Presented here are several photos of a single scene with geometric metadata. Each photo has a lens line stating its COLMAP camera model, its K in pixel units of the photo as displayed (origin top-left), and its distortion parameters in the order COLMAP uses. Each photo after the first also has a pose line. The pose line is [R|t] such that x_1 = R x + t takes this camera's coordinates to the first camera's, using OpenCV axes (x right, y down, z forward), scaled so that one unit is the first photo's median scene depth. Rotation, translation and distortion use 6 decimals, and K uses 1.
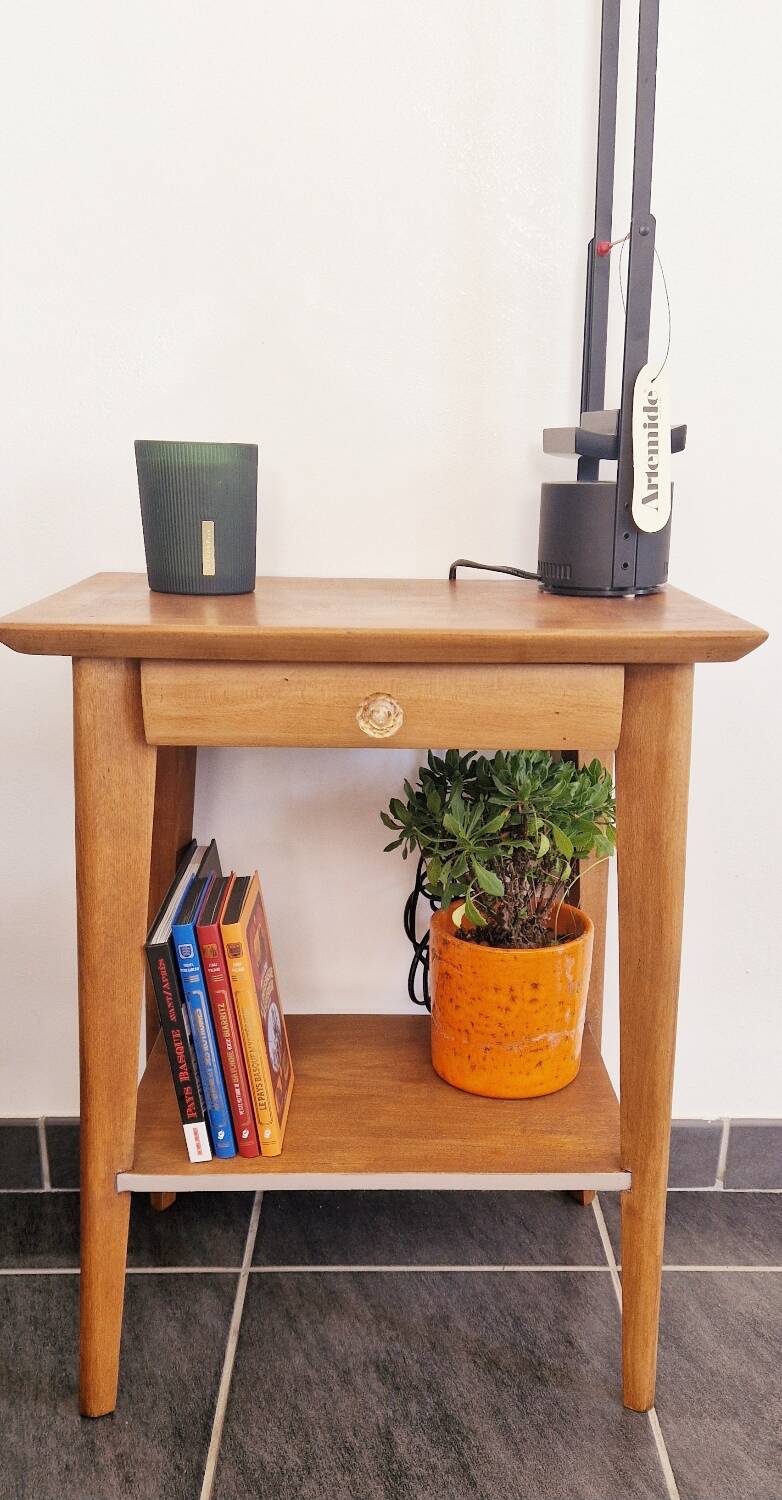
lens RADIAL K [[1236.3, 0, 420.6], [0, 1236.3, 918.9], [0, 0, 1]] dist [0.064951, -0.053074]
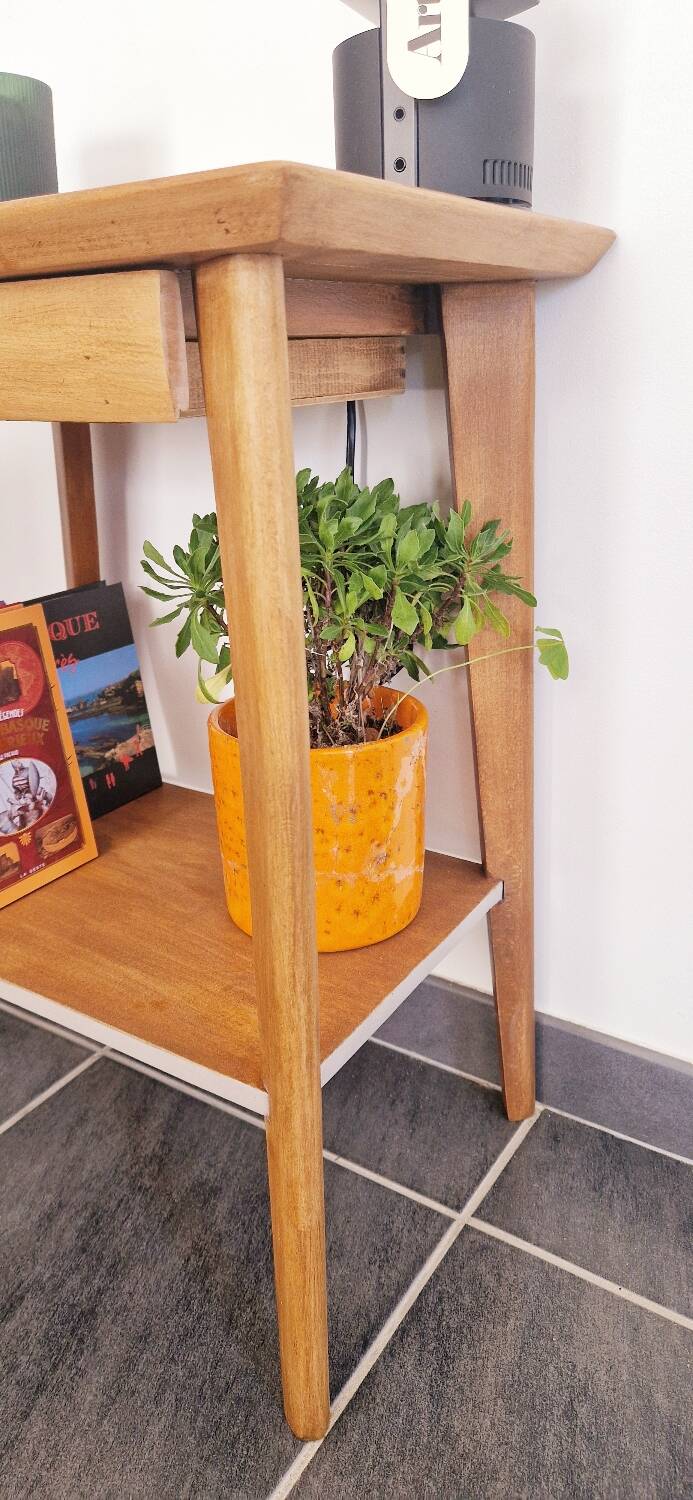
lens RADIAL K [[1011.8, 0, 329.3], [0, 1011.8, 741.5], [0, 0, 1]] dist [0.050148, -0.046950]
pose [[0.821236, 0.163424, -0.546684, 0.445602], [-0.162538, 0.985414, 0.050409, -0.014146], [0.546949, 0.047459, 0.835820, 0.530907]]
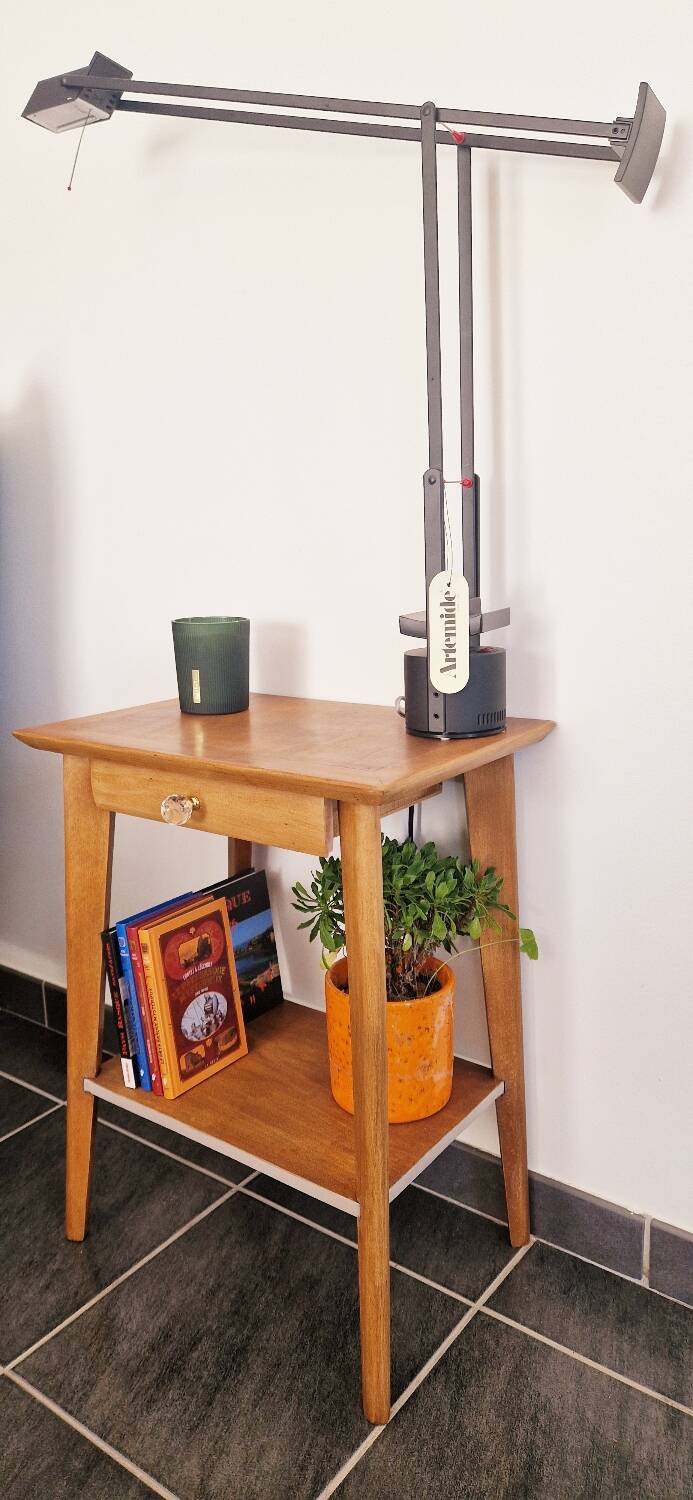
lens RADIAL K [[1011.8, 0, 333.0], [0, 1011.8, 742.3], [0, 0, 1]] dist [0.050148, -0.046950]
pose [[0.782932, 0.094097, -0.614950, 0.691067], [-0.185998, 0.978686, -0.087051, -0.139641], [0.593652, 0.182535, 0.783746, 0.116258]]
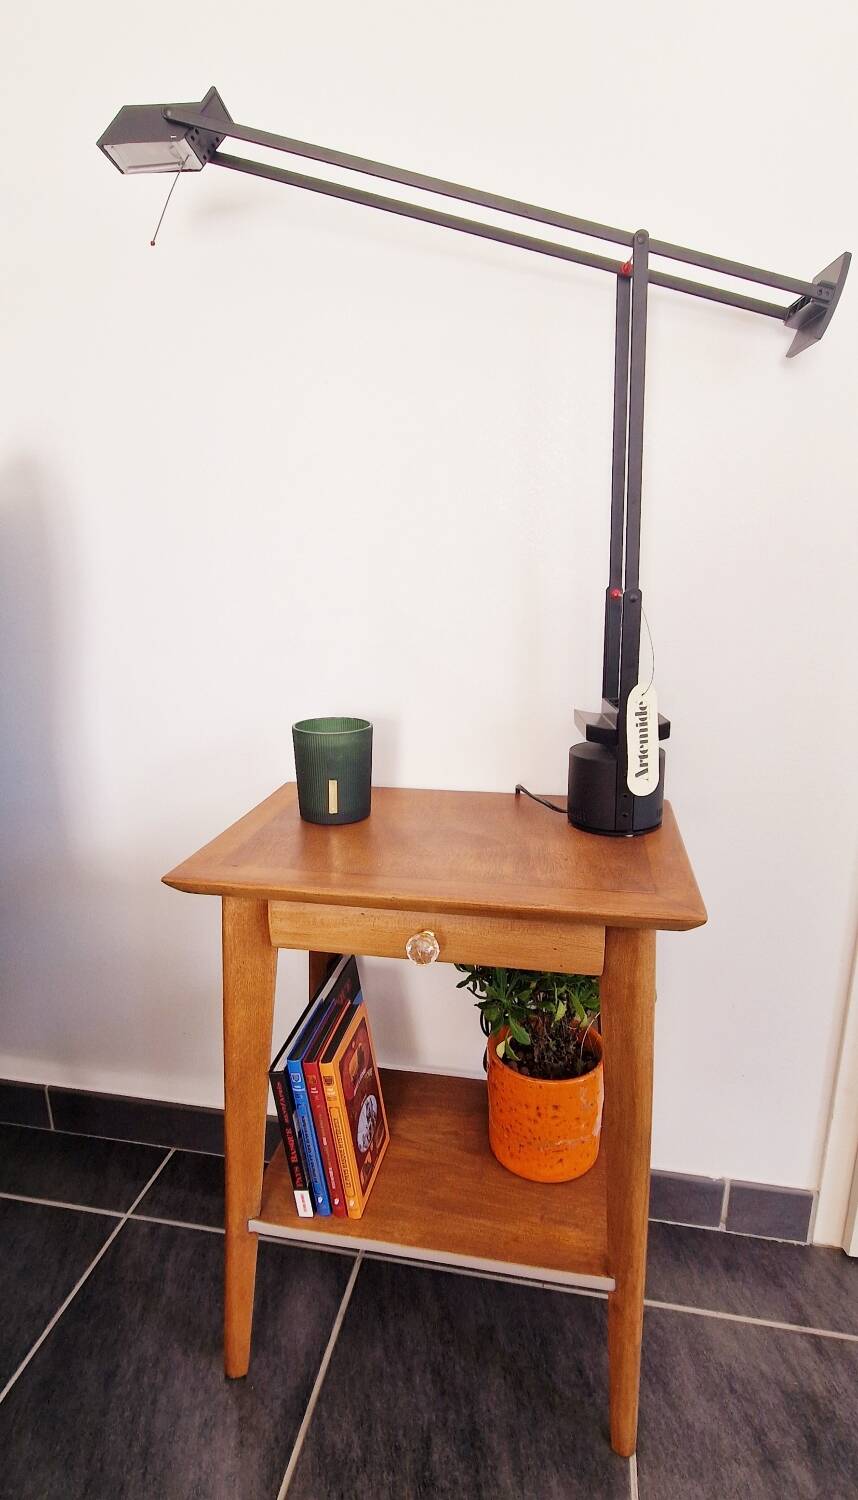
lens RADIAL K [[788.9, 0, 427.3], [0, 788.9, 769.6], [0, 0, 1]] dist [-0.008598, 0.004177]
pose [[0.974673, 0.034445, -0.220968, 0.135801], [-0.055794, 0.994277, -0.091111, -0.231755], [0.216565, 0.101132, 0.971016, 0.096997]]
